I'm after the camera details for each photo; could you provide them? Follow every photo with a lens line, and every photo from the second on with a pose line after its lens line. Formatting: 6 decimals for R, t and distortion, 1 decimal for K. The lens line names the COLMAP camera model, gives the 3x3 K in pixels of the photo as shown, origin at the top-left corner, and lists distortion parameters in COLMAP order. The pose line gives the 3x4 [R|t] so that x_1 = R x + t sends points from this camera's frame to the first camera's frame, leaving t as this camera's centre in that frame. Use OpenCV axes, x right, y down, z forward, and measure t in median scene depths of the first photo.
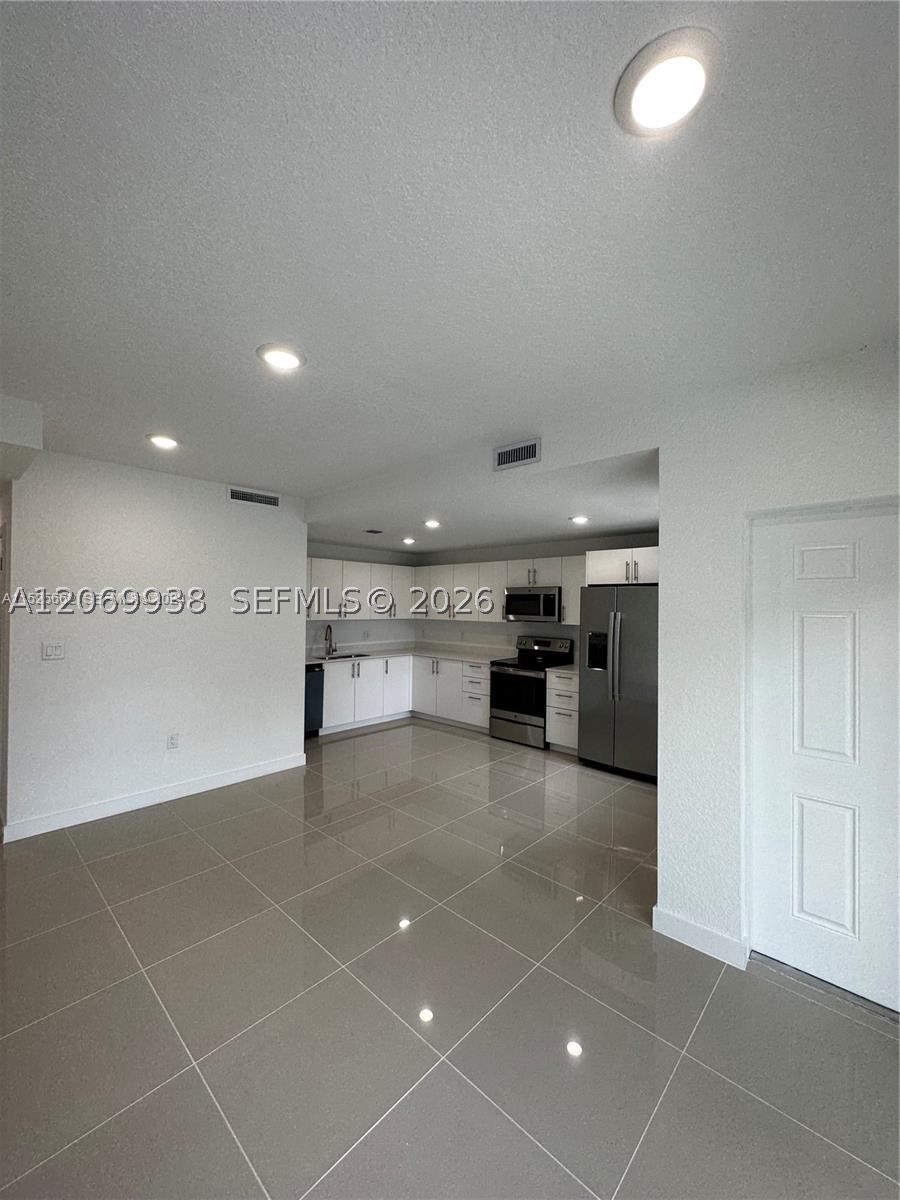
lens RADIAL K [[483.7, 0, 449.0], [0, 483.7, 601.0], [0, 0, 1]] dist [-0.001114, 0.000783]
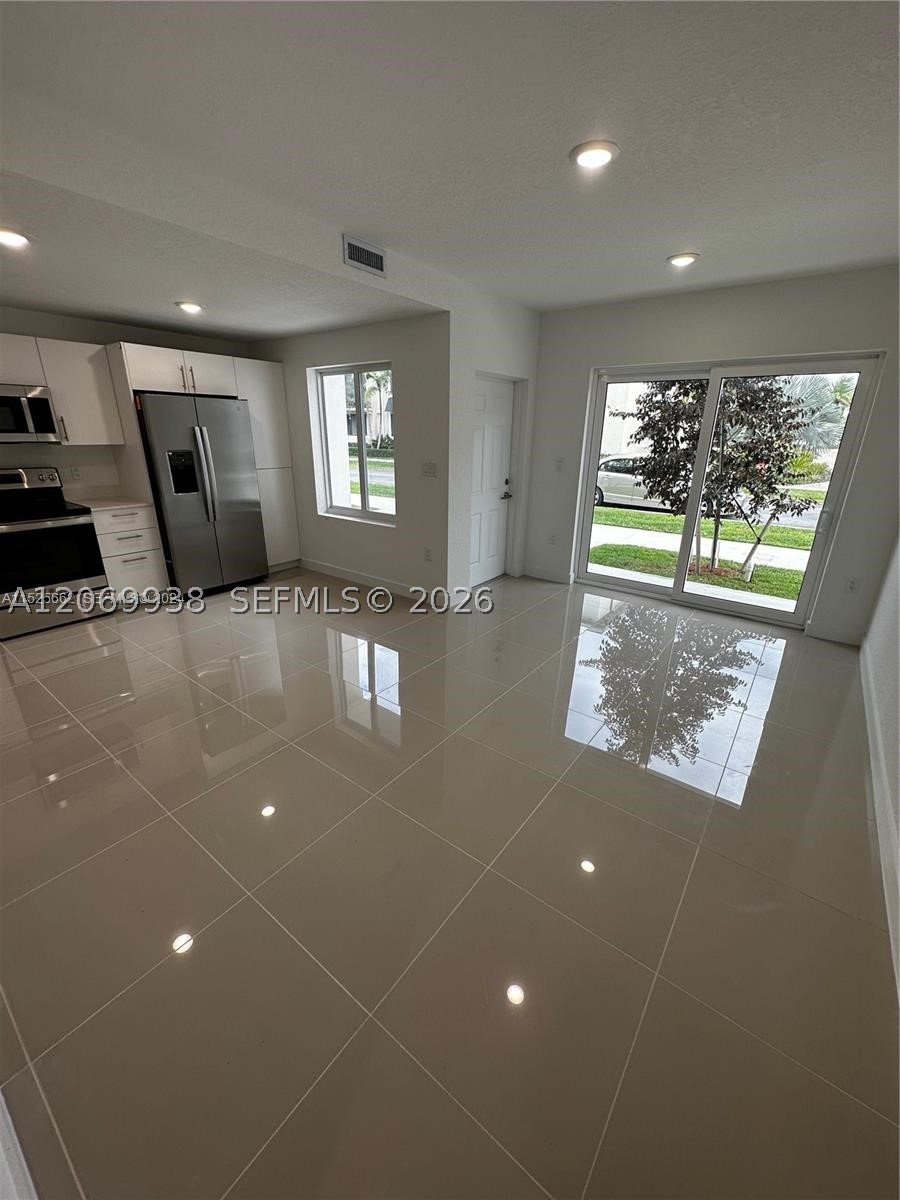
lens RADIAL K [[483.7, 0, 446.7], [0, 483.7, 593.2], [0, 0, 1]] dist [-0.001114, 0.000783]
pose [[-0.101111, -0.337221, 0.935980, -0.601650], [-0.022821, 0.941340, 0.336687, 0.000851], [-0.994613, 0.012683, -0.102875, 0.562399]]
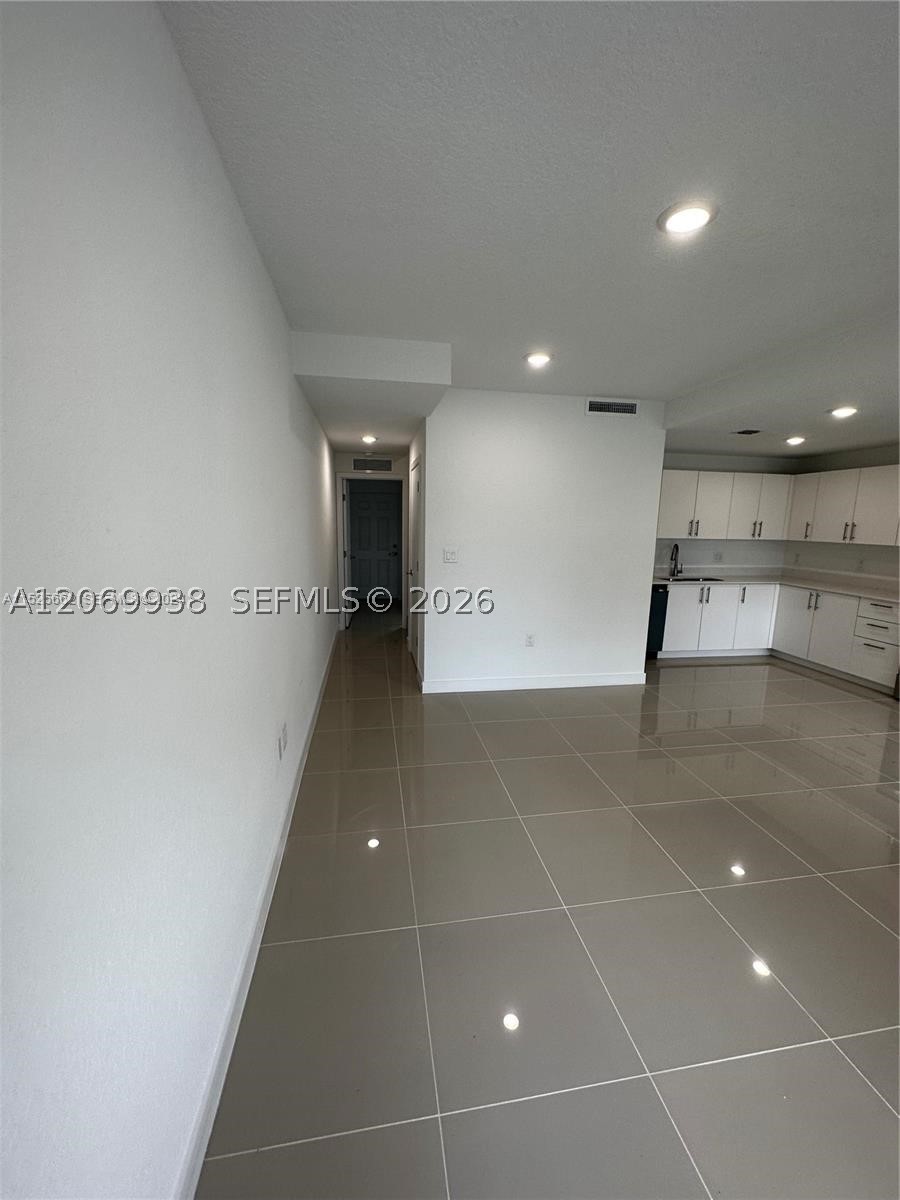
lens RADIAL K [[483.7, 0, 444.8], [0, 483.7, 600.3], [0, 0, 1]] dist [-0.001114, 0.000783]
pose [[0.792213, 0.103441, -0.601413, -0.039486], [-0.004086, 0.986406, 0.164276, 0.007055], [0.610231, -0.127684, 0.781867, -0.004195]]
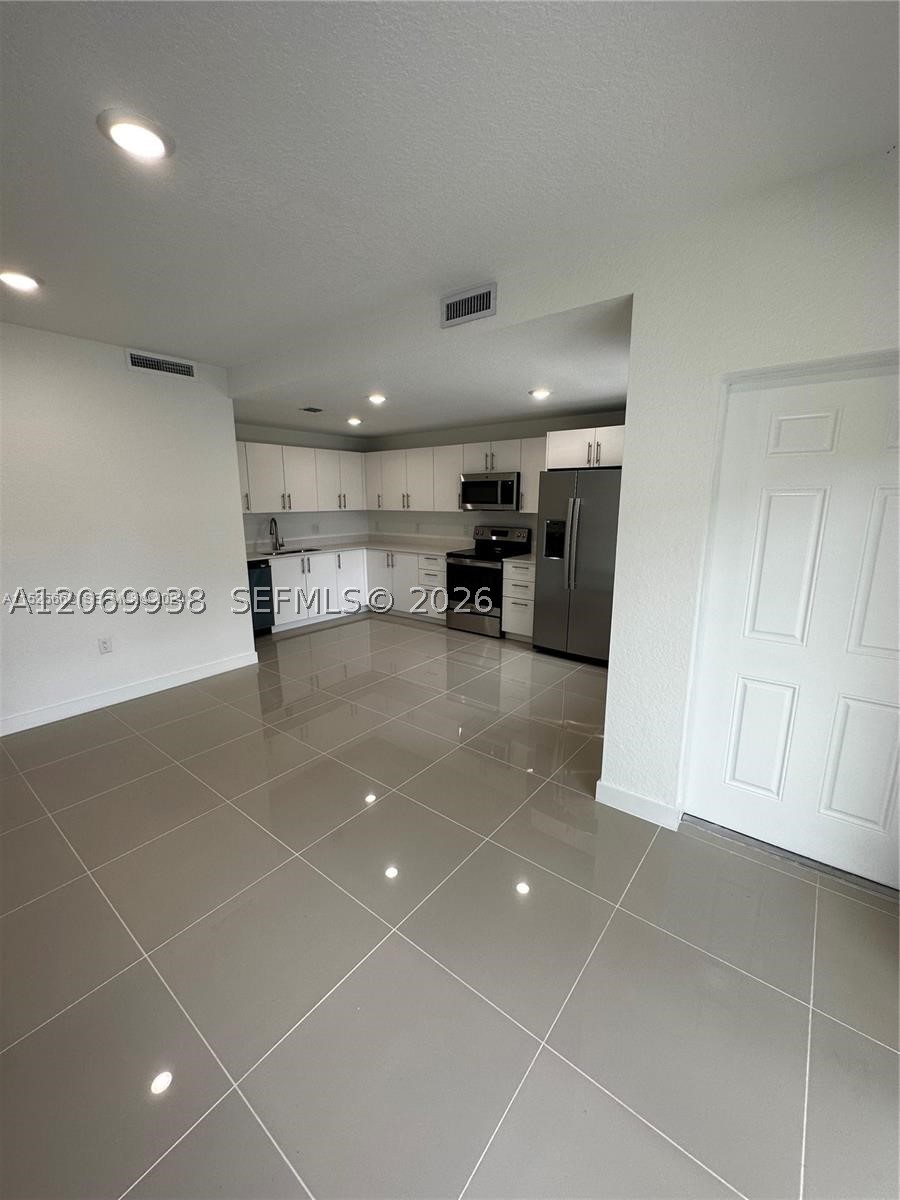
lens RADIAL K [[483.7, 0, 447.9], [0, 483.7, 601.2], [0, 0, 1]] dist [-0.001114, 0.000783]
pose [[0.996801, -0.030486, 0.073887, 0.016195], [0.013587, 0.975580, 0.219225, 0.007777], [-0.078766, -0.217520, 0.972873, 0.043329]]
